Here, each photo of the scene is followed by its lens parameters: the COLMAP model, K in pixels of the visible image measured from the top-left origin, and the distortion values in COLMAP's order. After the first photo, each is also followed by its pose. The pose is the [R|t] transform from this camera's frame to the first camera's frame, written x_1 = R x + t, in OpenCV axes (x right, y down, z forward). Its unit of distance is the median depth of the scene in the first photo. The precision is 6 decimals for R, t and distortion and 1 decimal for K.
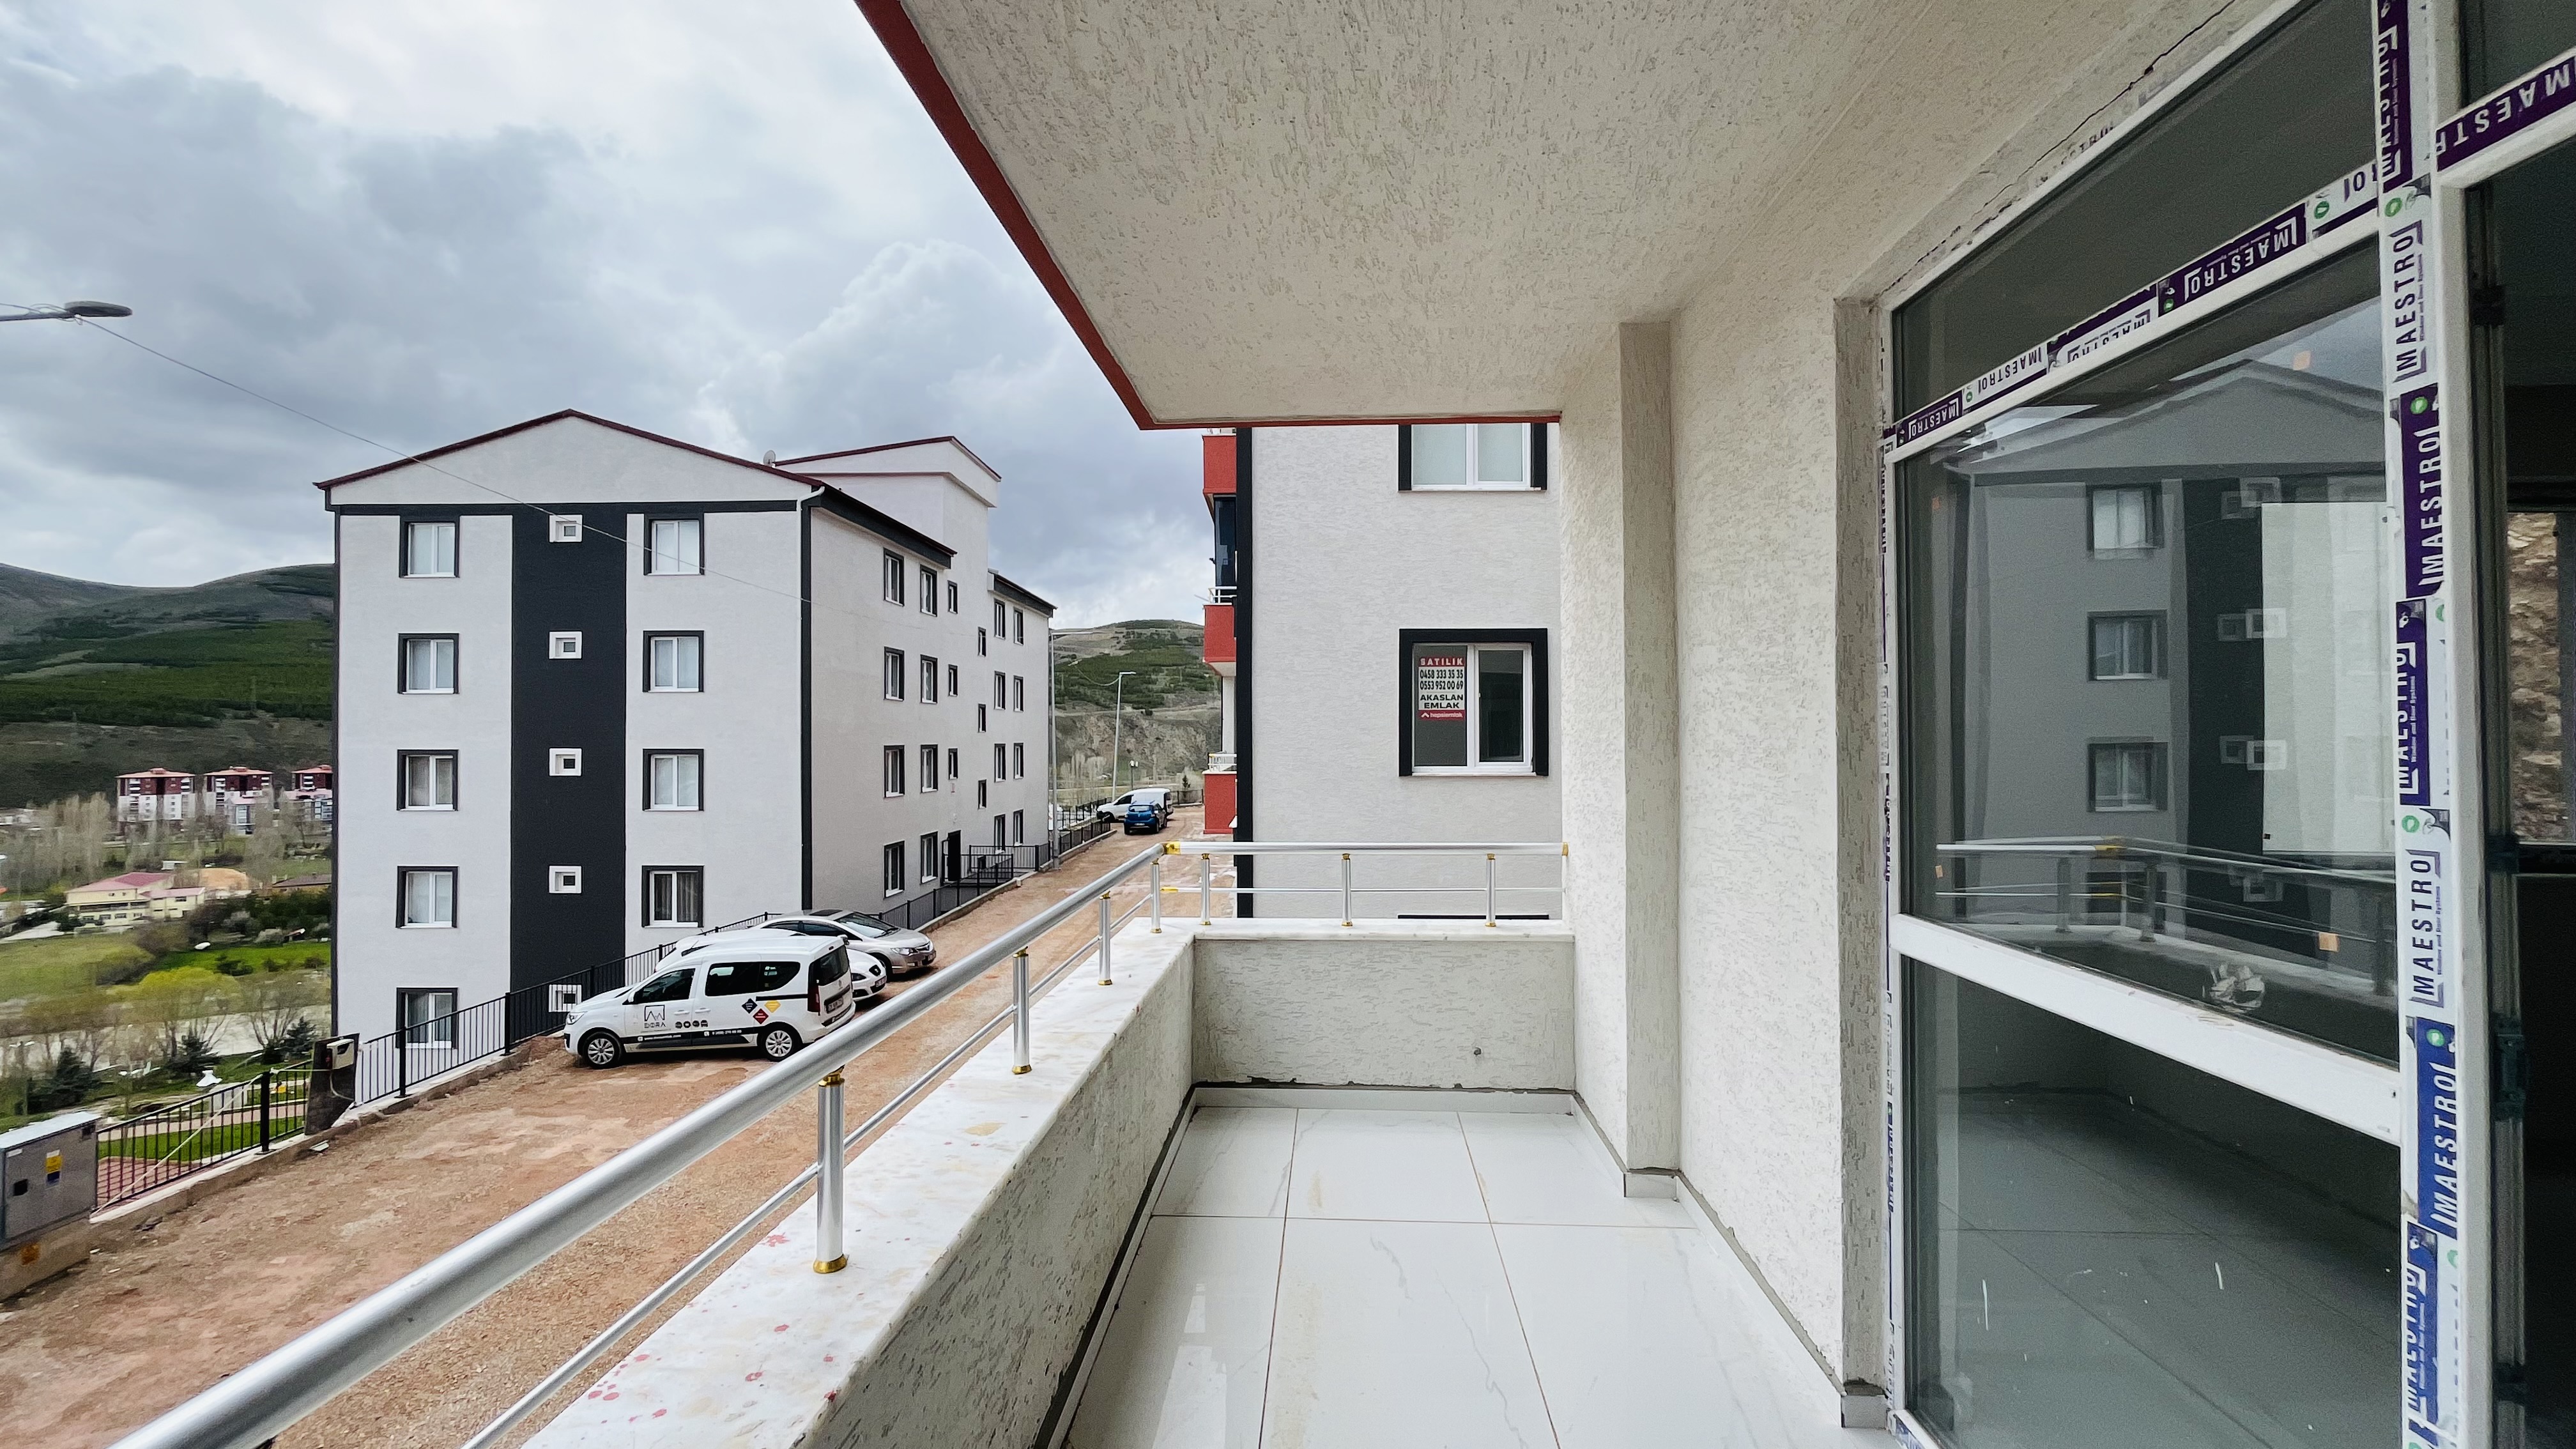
lens RADIAL K [[1037.7, 0, 1283.8], [0, 1037.7, 718.0], [0, 0, 1]] dist [0.003419, -0.001784]
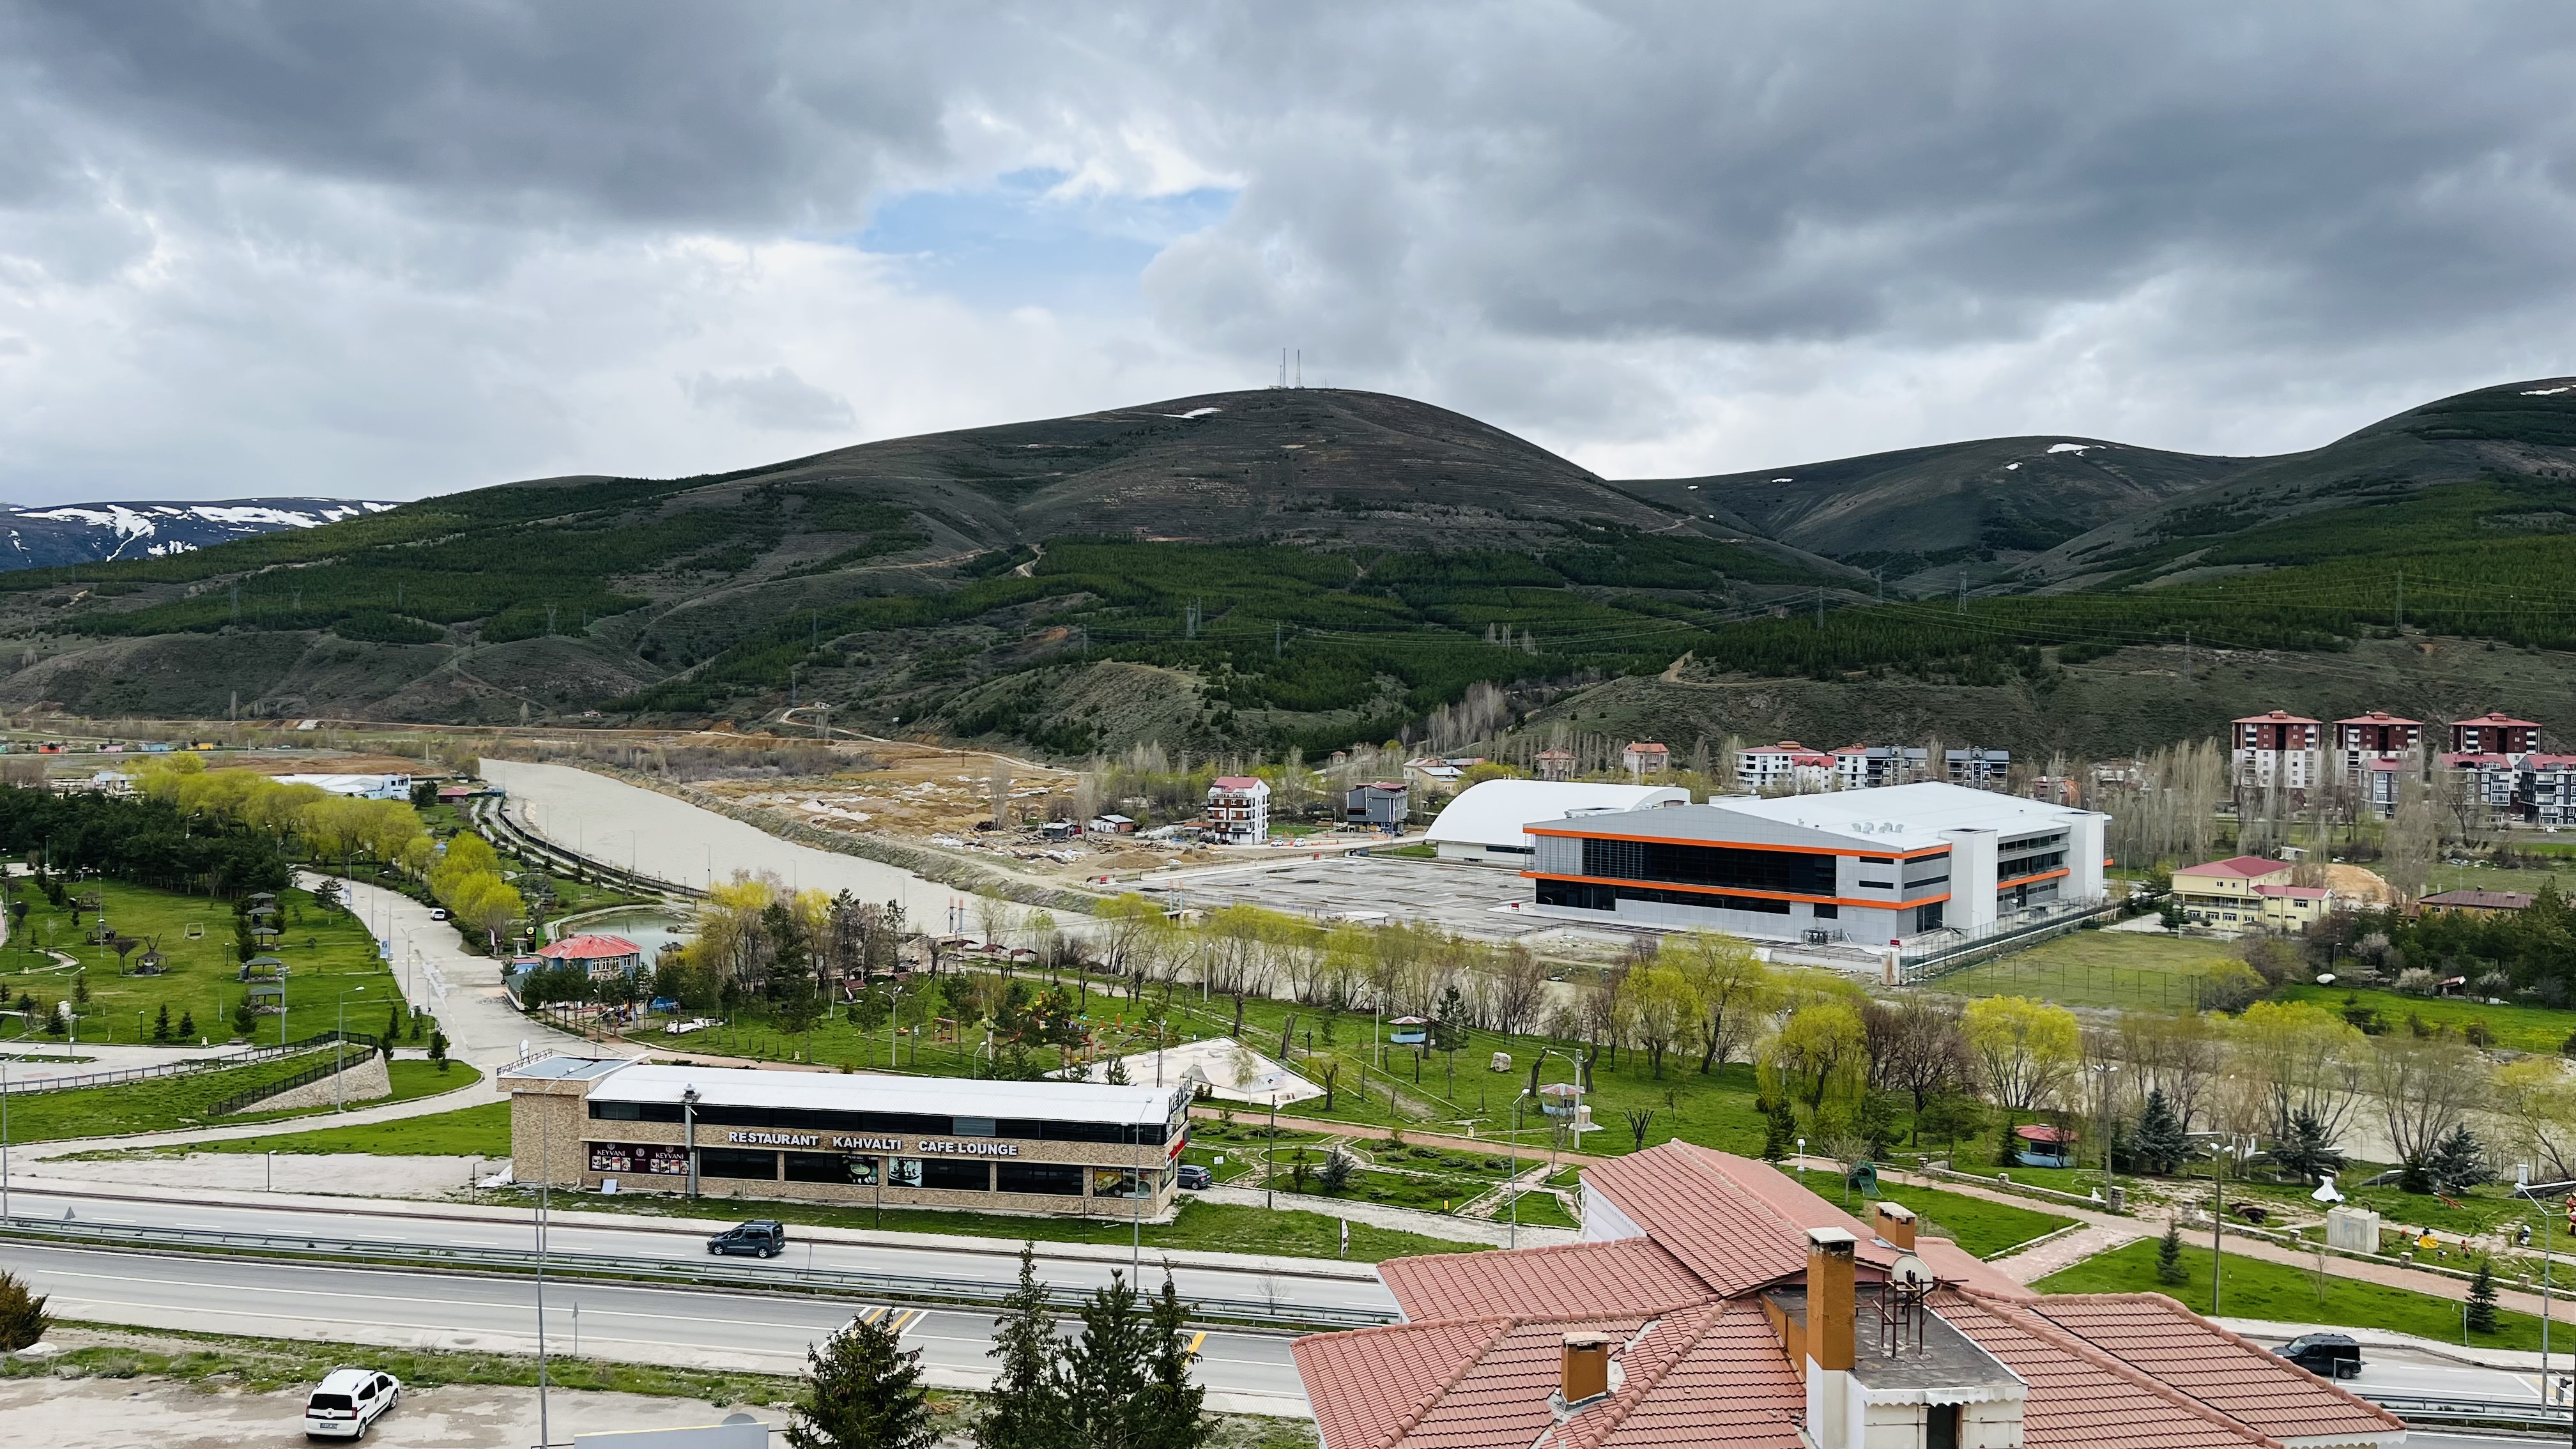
lens RADIAL K [[1959.1, 0, 1269.9], [0, 1959.1, 710.5], [0, 0, 1]] dist [0.073370, -0.052753]
pose [[0.271303, 0.024223, -0.962189, -0.320999], [0.008191, 0.999589, 0.027474, 0.110084], [0.962459, -0.015335, 0.270993, 0.343588]]
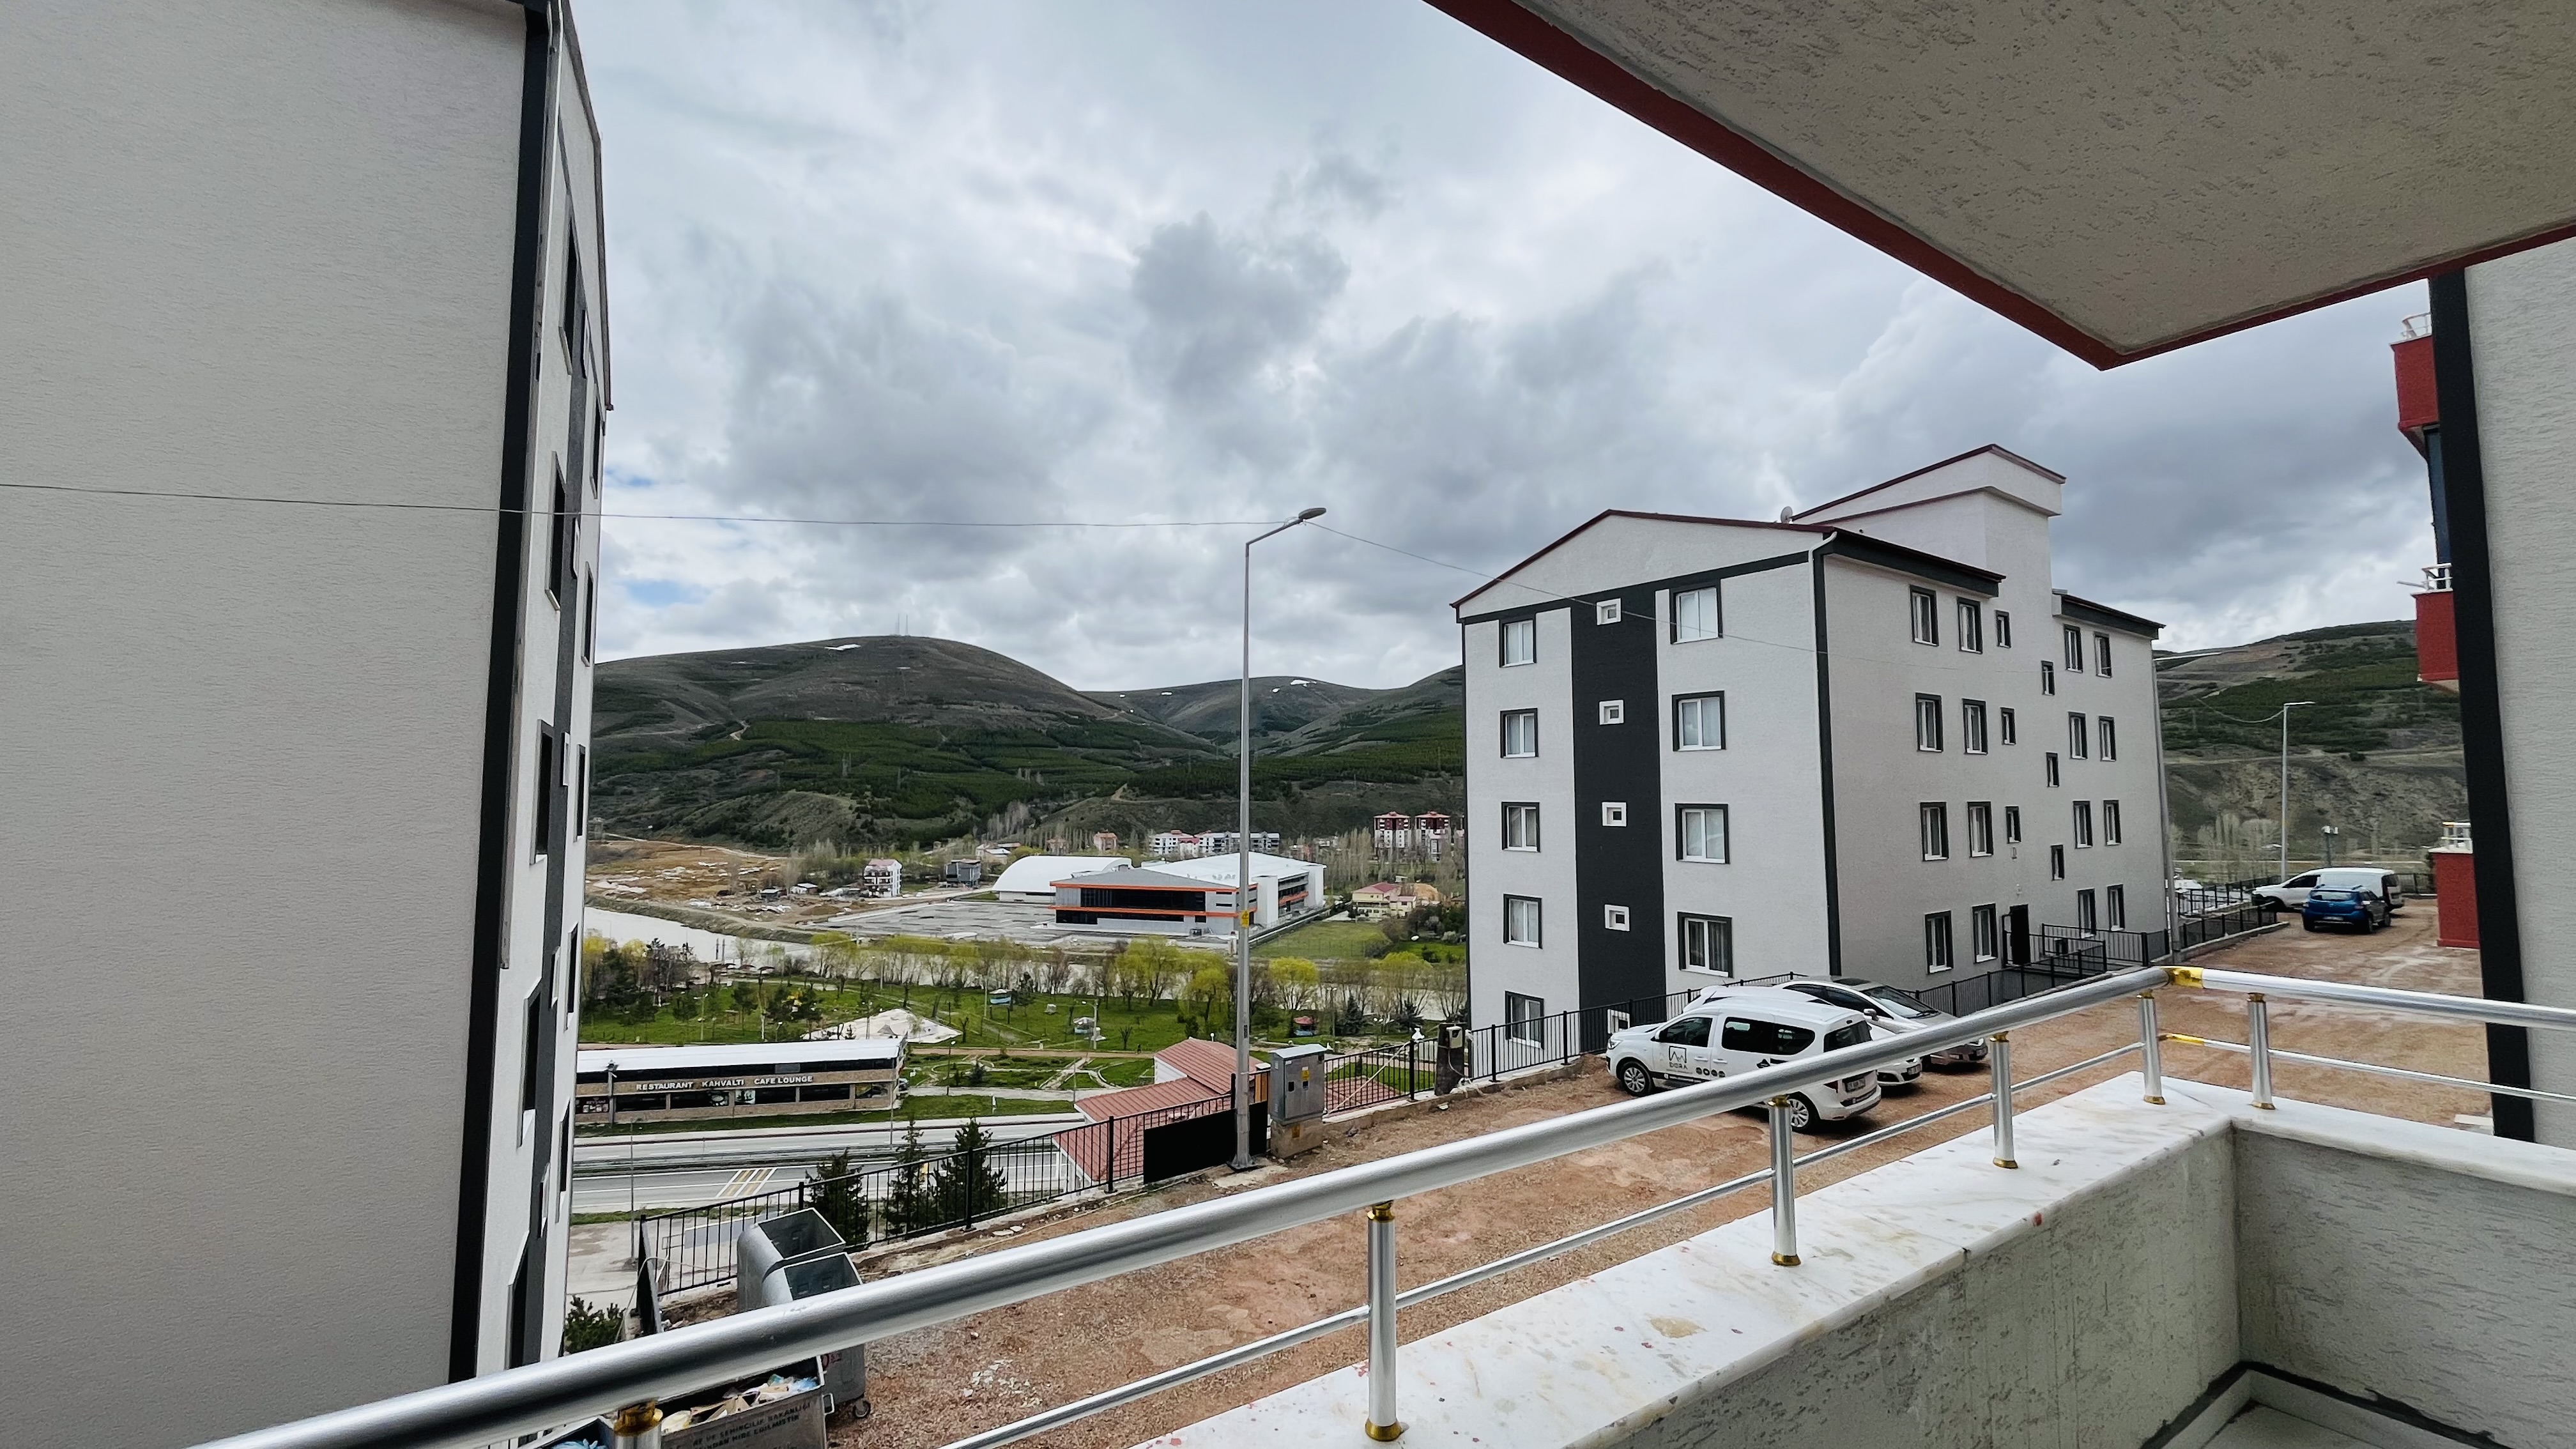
lens RADIAL K [[1037.7, 0, 1281.2], [0, 1037.7, 722.3], [0, 0, 1]] dist [0.003419, -0.001784]
pose [[0.595571, -0.051675, -0.801639, 0.012556], [0.013206, 0.998424, -0.054549, -0.001128], [0.803194, 0.021901, 0.595315, 0.020277]]
